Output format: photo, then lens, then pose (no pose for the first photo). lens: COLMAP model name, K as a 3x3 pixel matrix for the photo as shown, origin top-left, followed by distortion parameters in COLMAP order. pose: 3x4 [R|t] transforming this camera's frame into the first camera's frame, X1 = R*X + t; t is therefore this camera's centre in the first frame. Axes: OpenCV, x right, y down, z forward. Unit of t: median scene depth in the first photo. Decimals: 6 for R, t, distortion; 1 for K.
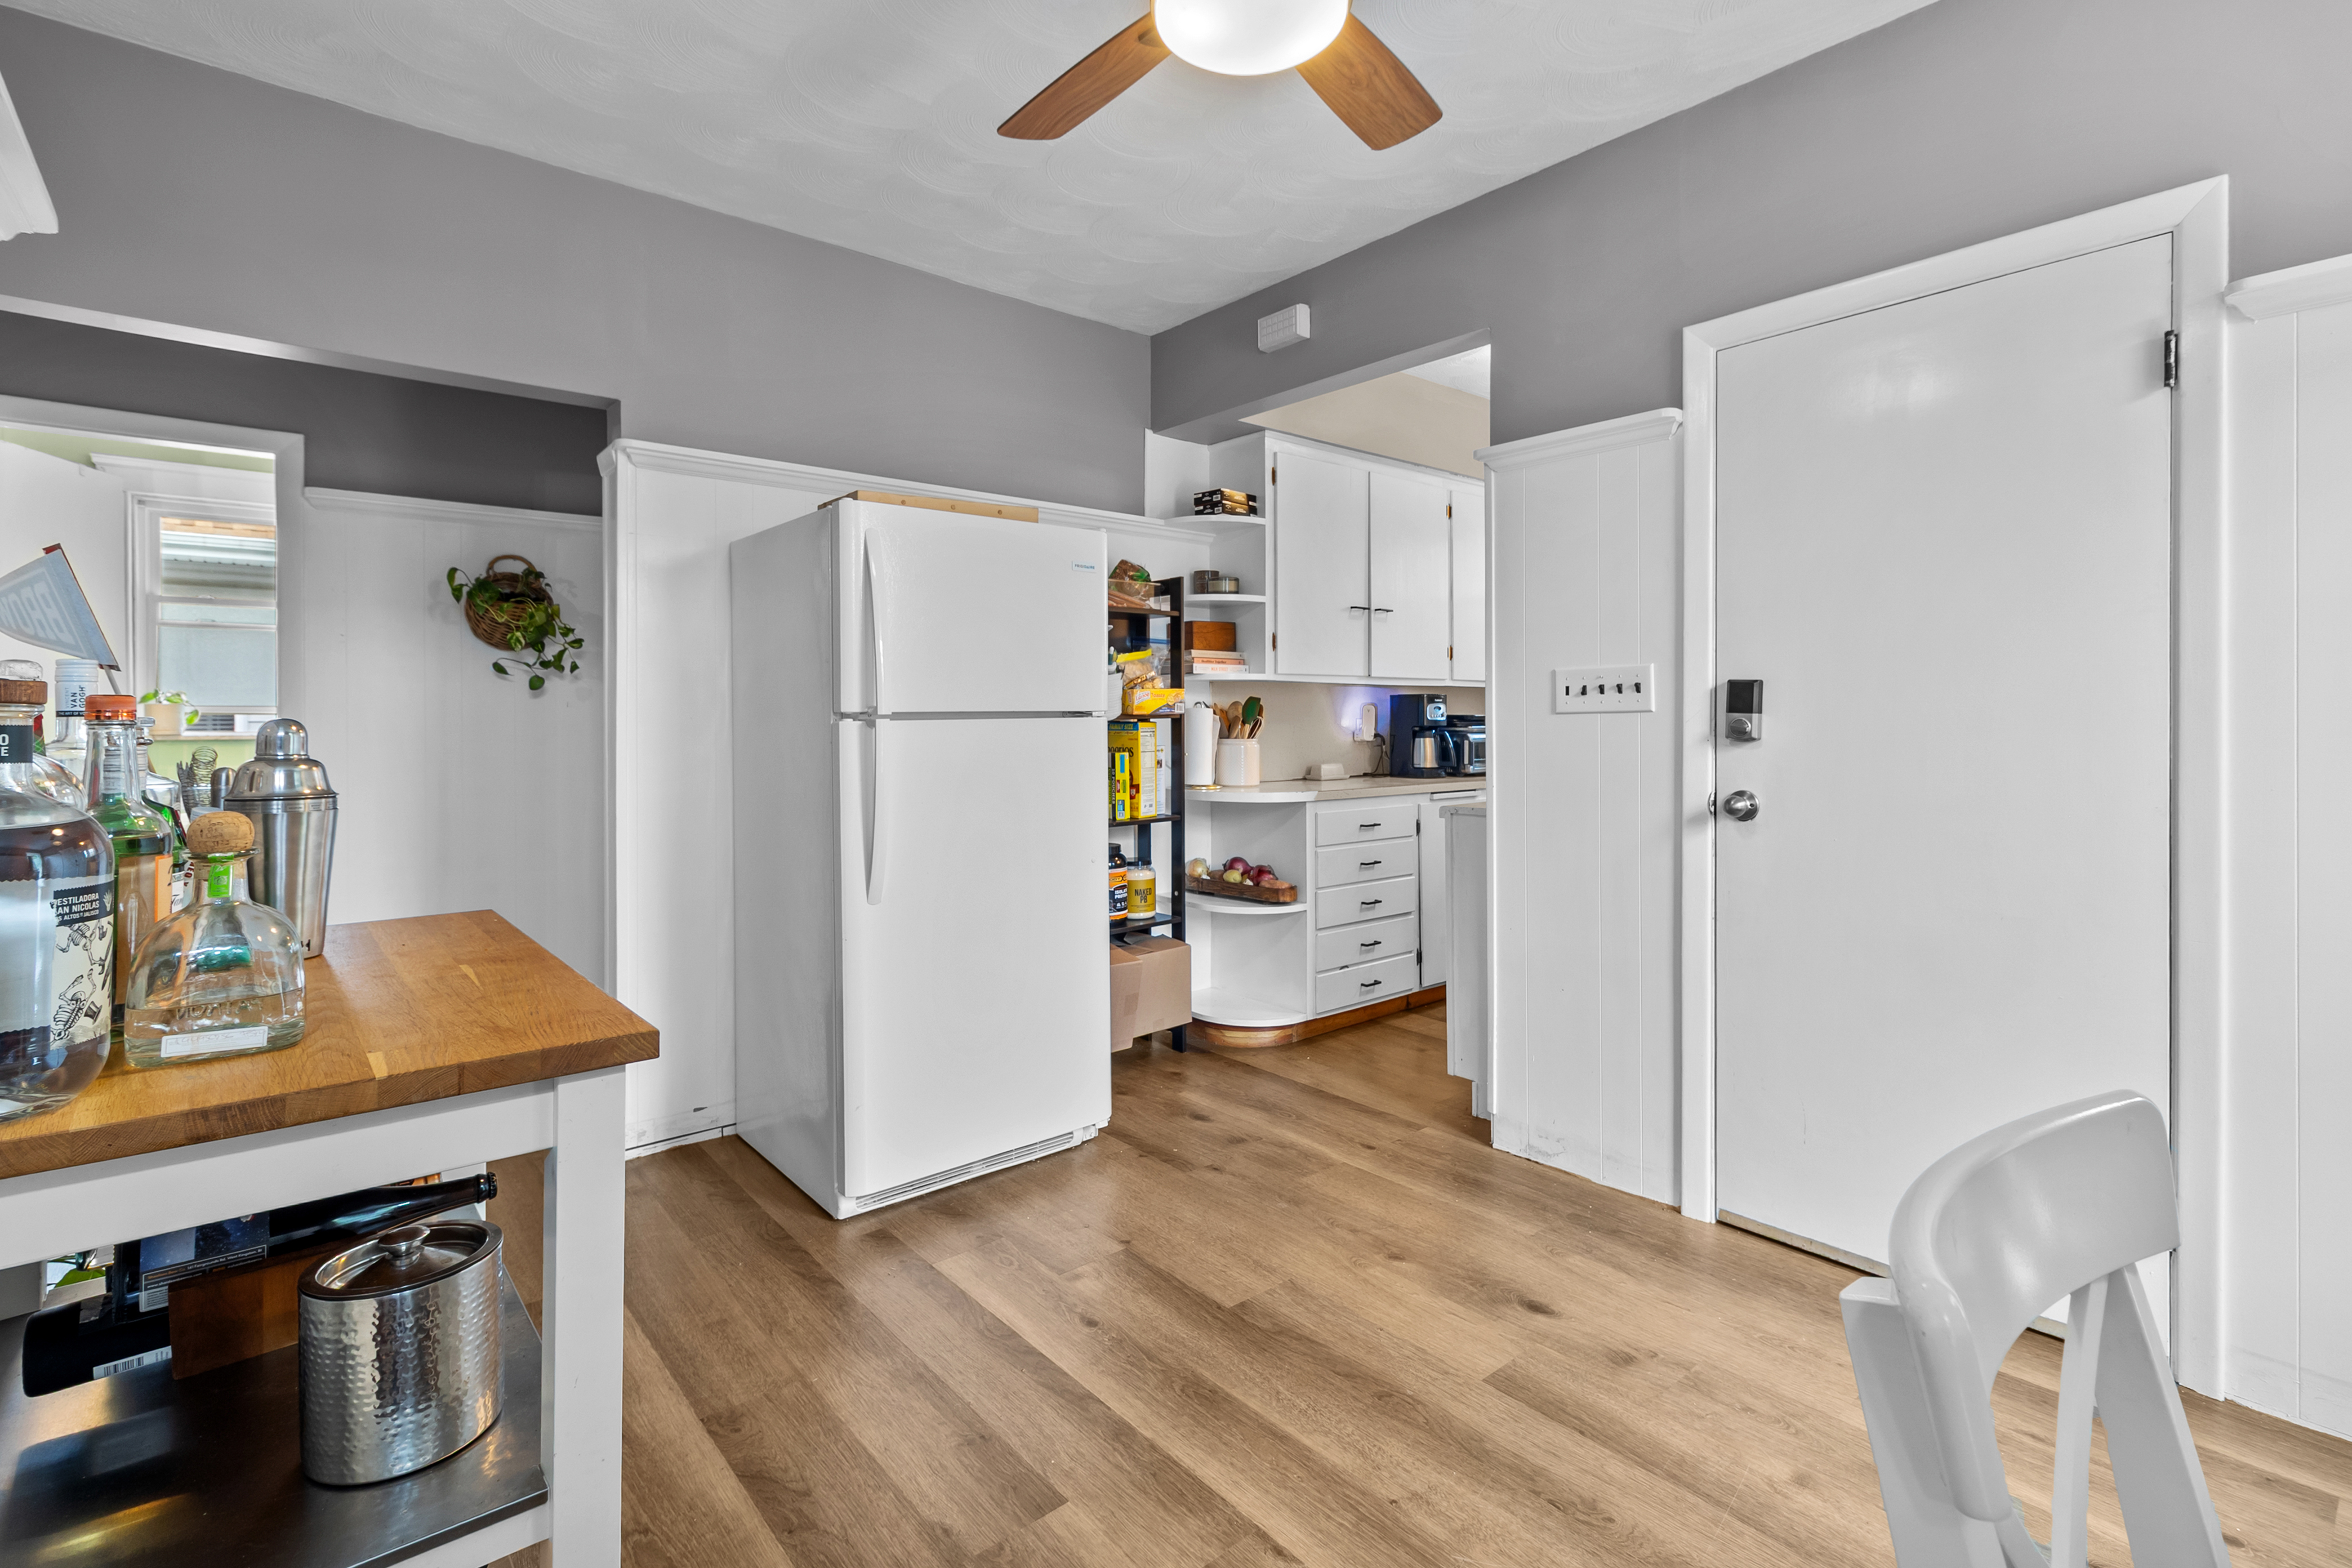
lens RADIAL K [[1072.8, 0, 1172.4], [0, 1072.8, 718.0], [0, 0, 1]] dist [0.009559, -0.000432]
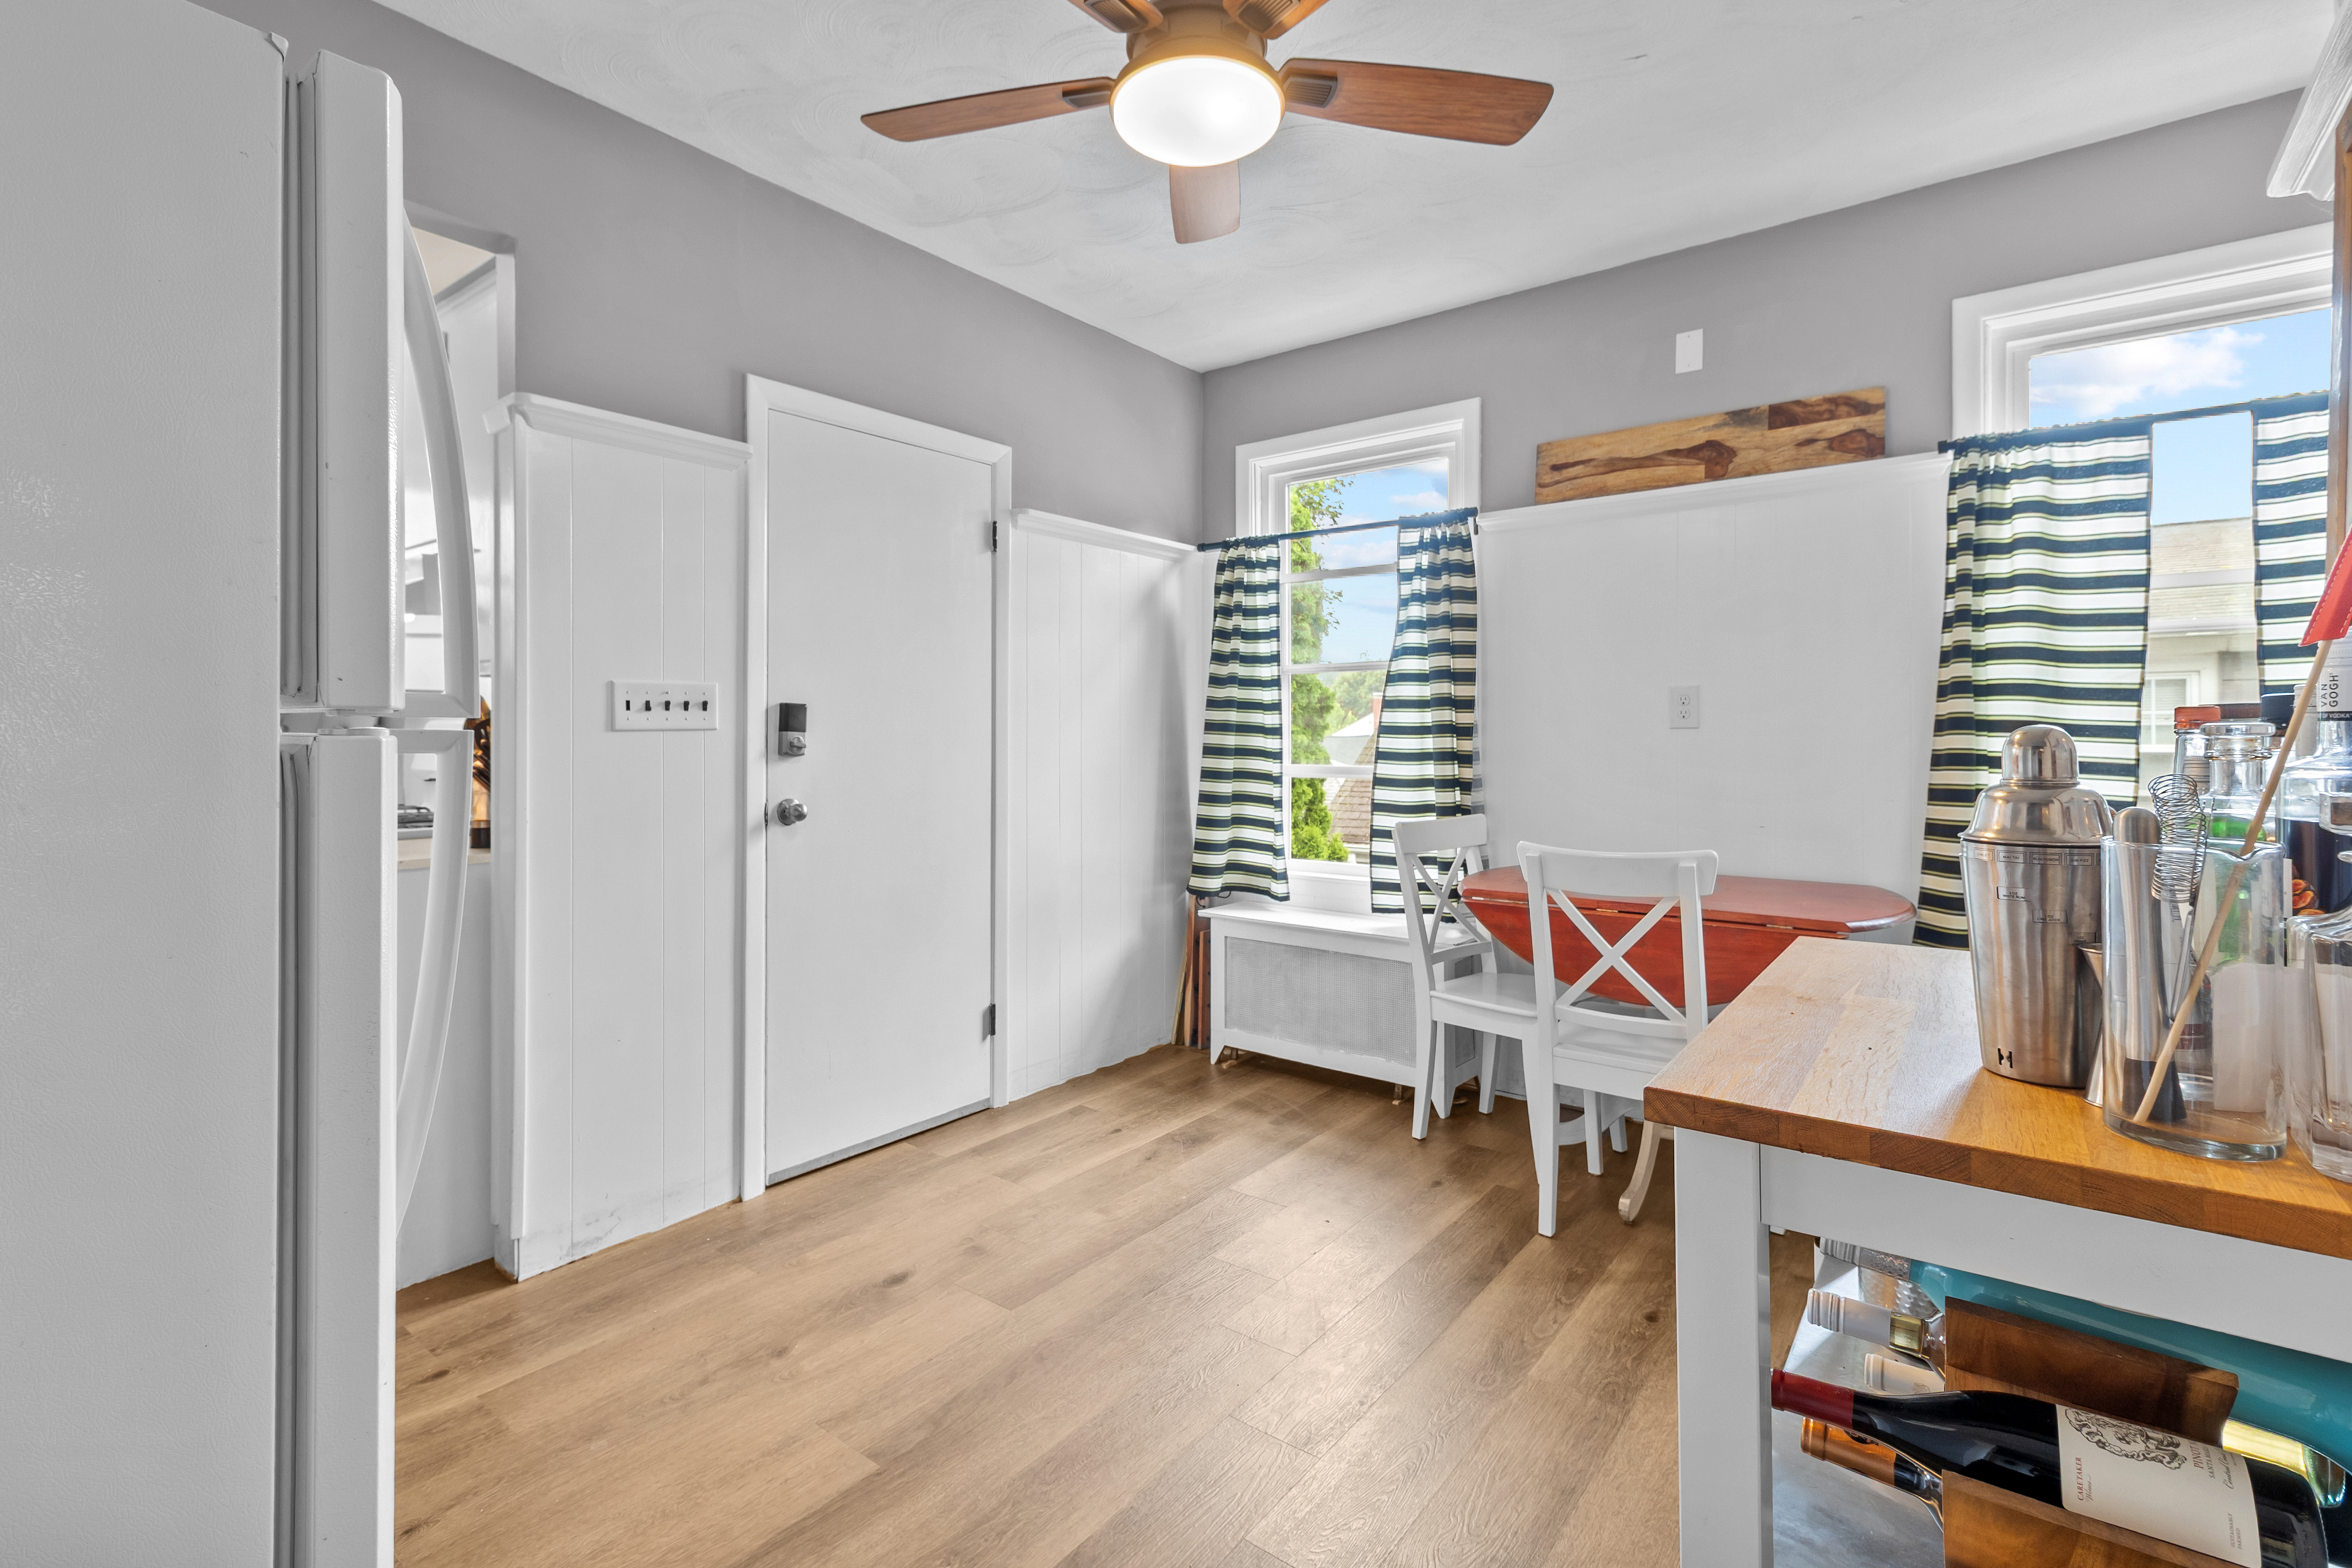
lens RADIAL K [[1072.8, 0, 1164.2], [0, 1072.8, 737.8], [0, 0, 1]] dist [0.009559, -0.000432]
pose [[-0.187216, 0.004625, 0.982308, -0.672914], [0.001797, 0.999989, -0.004366, 0.007403], [-0.982317, 0.000948, -0.187222, 0.812214]]
